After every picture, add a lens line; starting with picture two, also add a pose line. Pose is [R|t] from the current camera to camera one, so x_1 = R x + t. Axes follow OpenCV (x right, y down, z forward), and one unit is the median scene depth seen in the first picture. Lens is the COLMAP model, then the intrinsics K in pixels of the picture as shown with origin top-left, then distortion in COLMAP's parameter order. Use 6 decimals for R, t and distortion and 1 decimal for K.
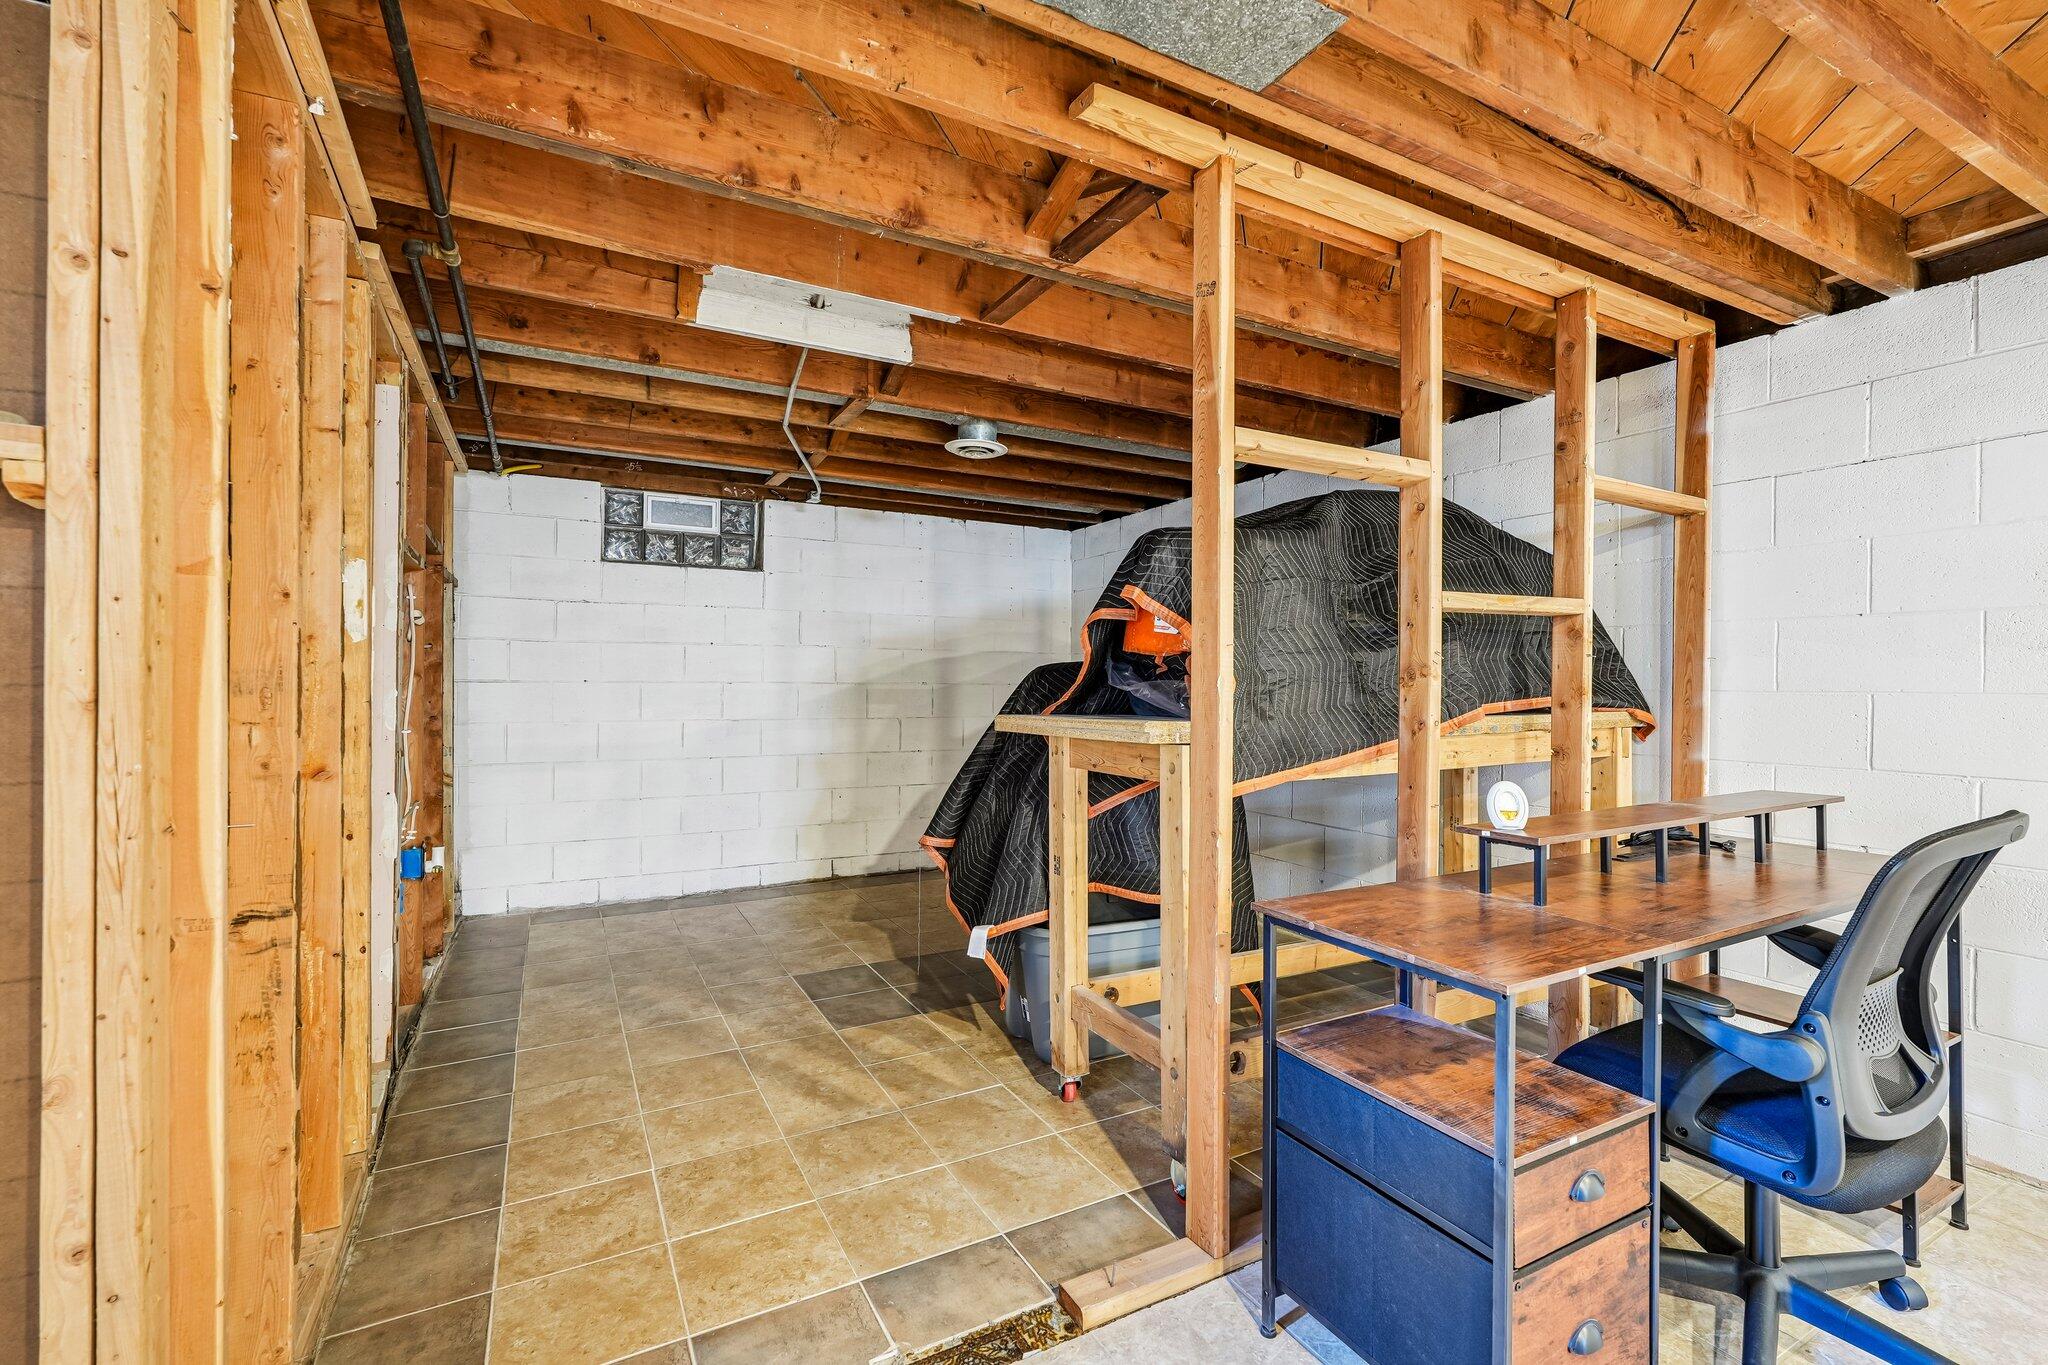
lens RADIAL K [[892.5, 0, 1024.8], [0, 892.5, 678.8], [0, 0, 1]] dist [-0.016351, 0.006434]
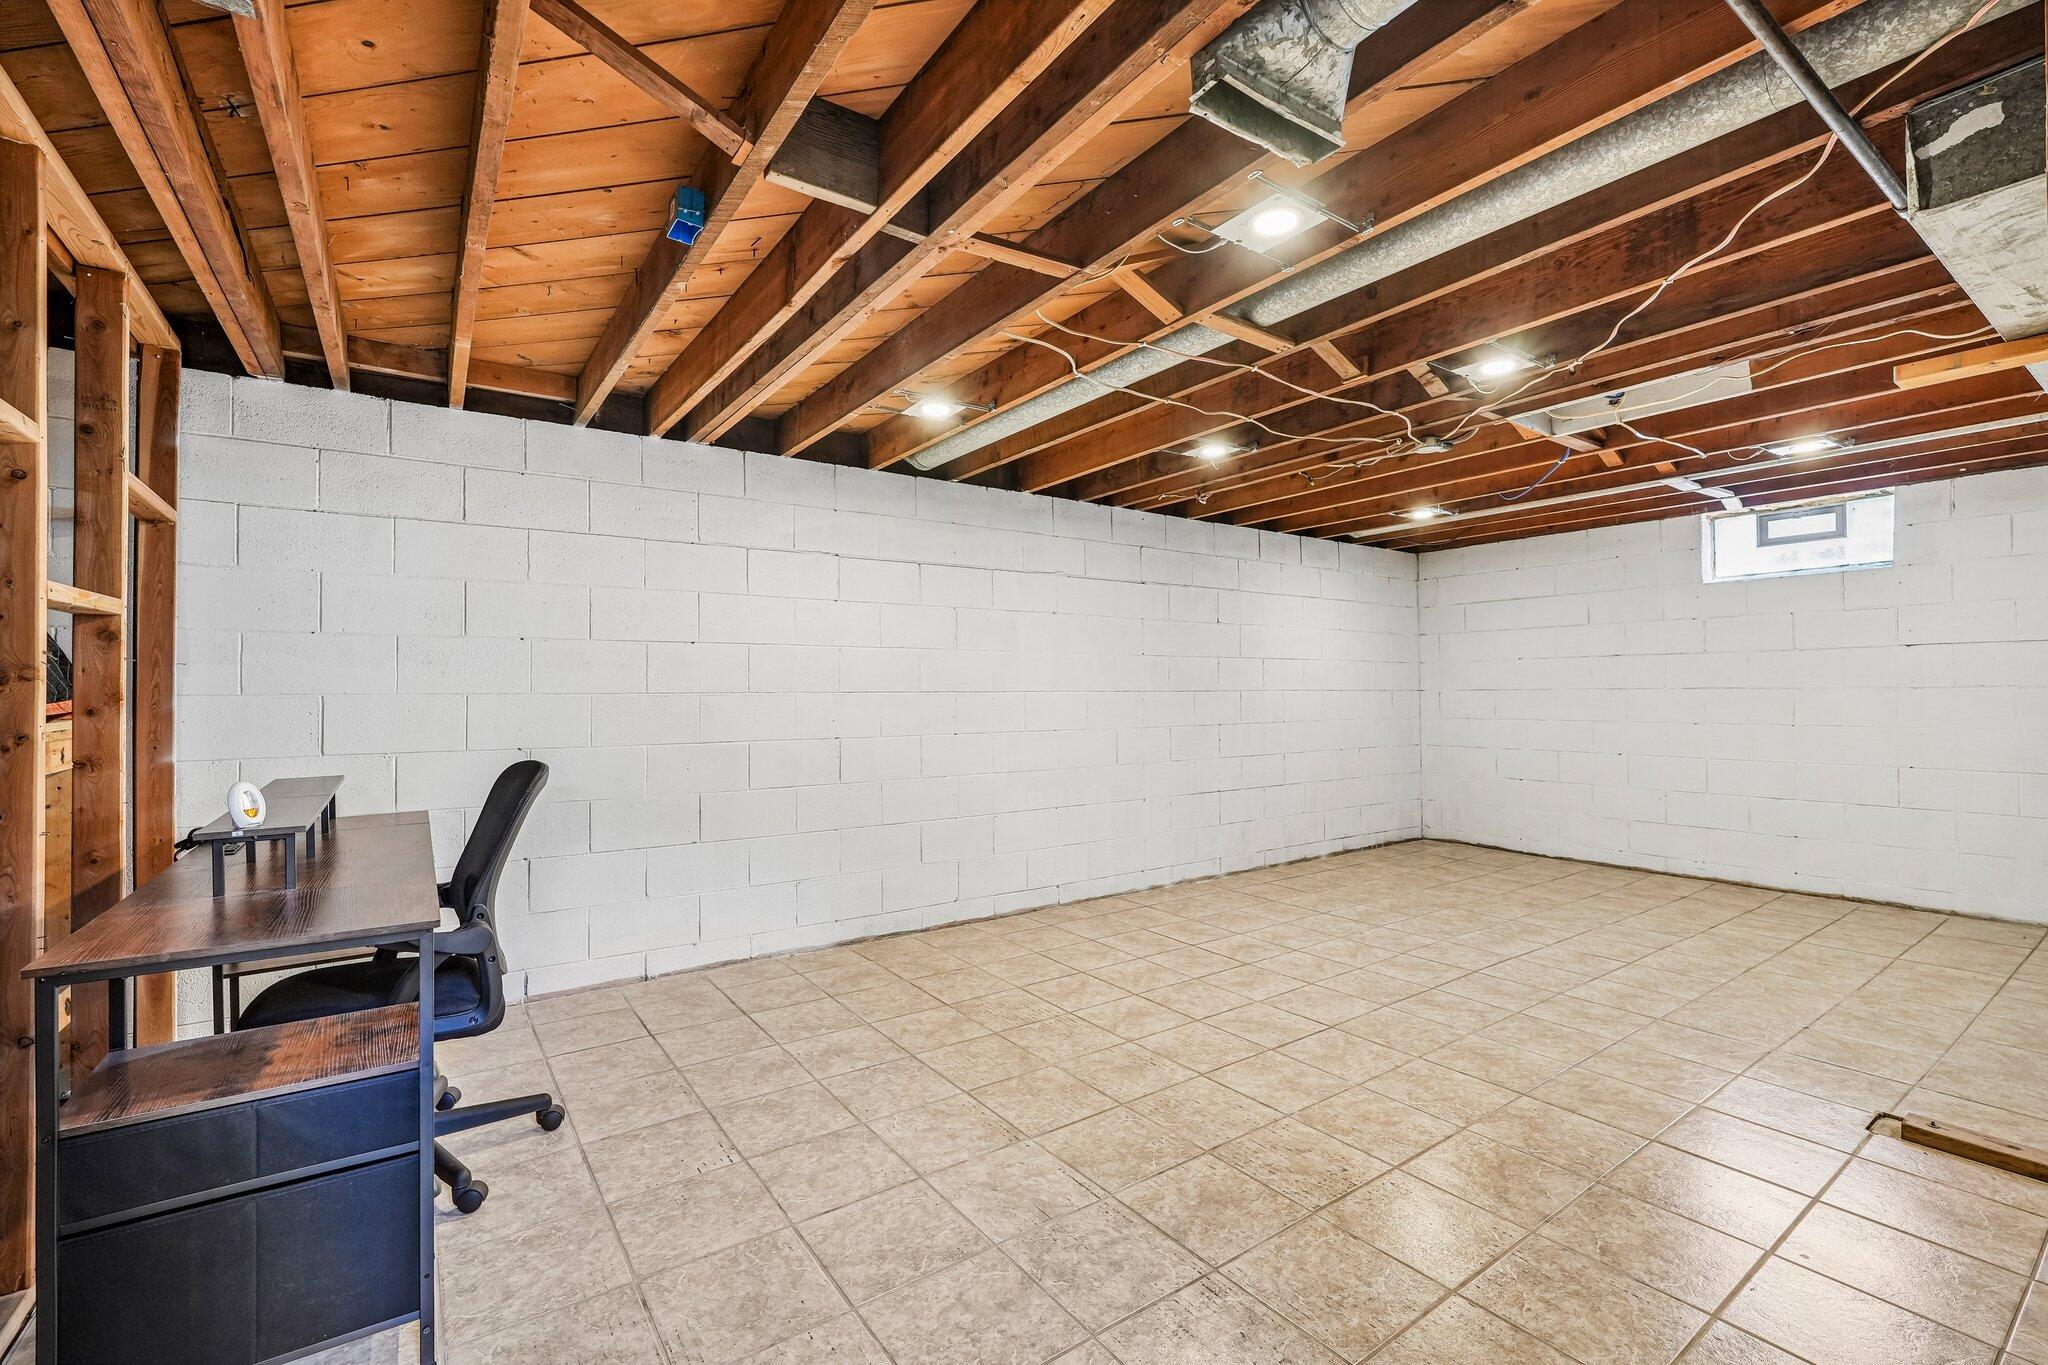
lens RADIAL K [[892.5, 0, 1025.7], [0, 892.5, 682.7], [0, 0, 1]] dist [-0.016351, 0.006434]
pose [[-0.129828, 0.002027, 0.991534, -0.425714], [0.000504, 0.999998, -0.001978, 0.001661], [-0.991536, 0.000243, -0.129829, 0.161196]]
